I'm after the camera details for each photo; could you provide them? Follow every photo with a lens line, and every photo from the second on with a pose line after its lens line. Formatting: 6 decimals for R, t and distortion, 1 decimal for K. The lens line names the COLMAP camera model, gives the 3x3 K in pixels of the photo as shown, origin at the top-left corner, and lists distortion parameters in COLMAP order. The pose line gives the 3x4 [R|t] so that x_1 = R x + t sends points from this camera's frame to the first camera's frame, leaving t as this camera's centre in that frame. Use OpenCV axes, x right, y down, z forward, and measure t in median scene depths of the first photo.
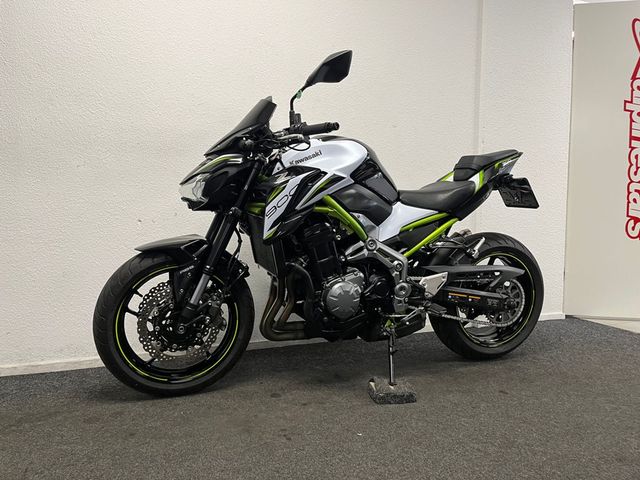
lens RADIAL K [[483.0, 0, 320.0], [0, 483.0, 240.0], [0, 0, 1]] dist [0.089828, -0.144837]
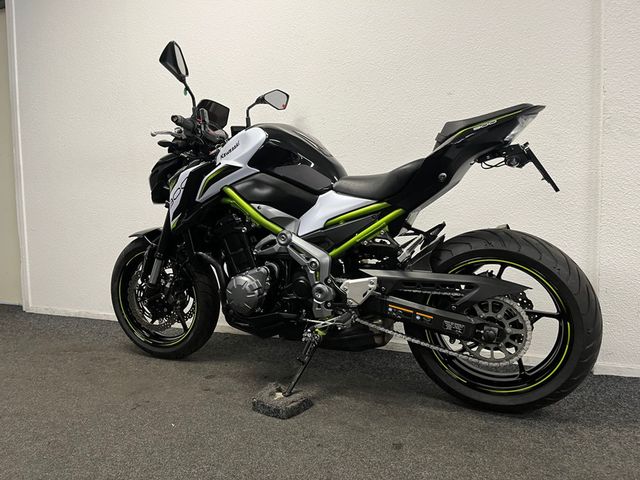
lens RADIAL K [[483.0, 0, 320.0], [0, 483.0, 240.0], [0, 0, 1]] dist [0.089828, -0.144837]
pose [[0.709218, 0.034152, -0.704162, 0.767627], [-0.027848, 0.999404, 0.020422, -0.007741], [0.704439, 0.005126, 0.709746, 0.386795]]
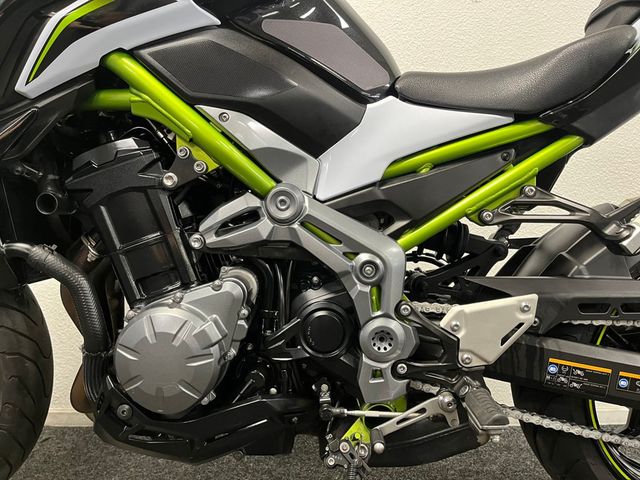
lens RADIAL K [[483.0, 0, 320.0], [0, 483.0, 240.0], [0, 0, 1]] dist [0.089828, -0.144837]
pose [[0.934814, 0.004507, -0.355110, 0.248426], [-0.022408, 0.998676, -0.046314, 0.049250], [0.354431, 0.051252, 0.933677, 0.654602]]
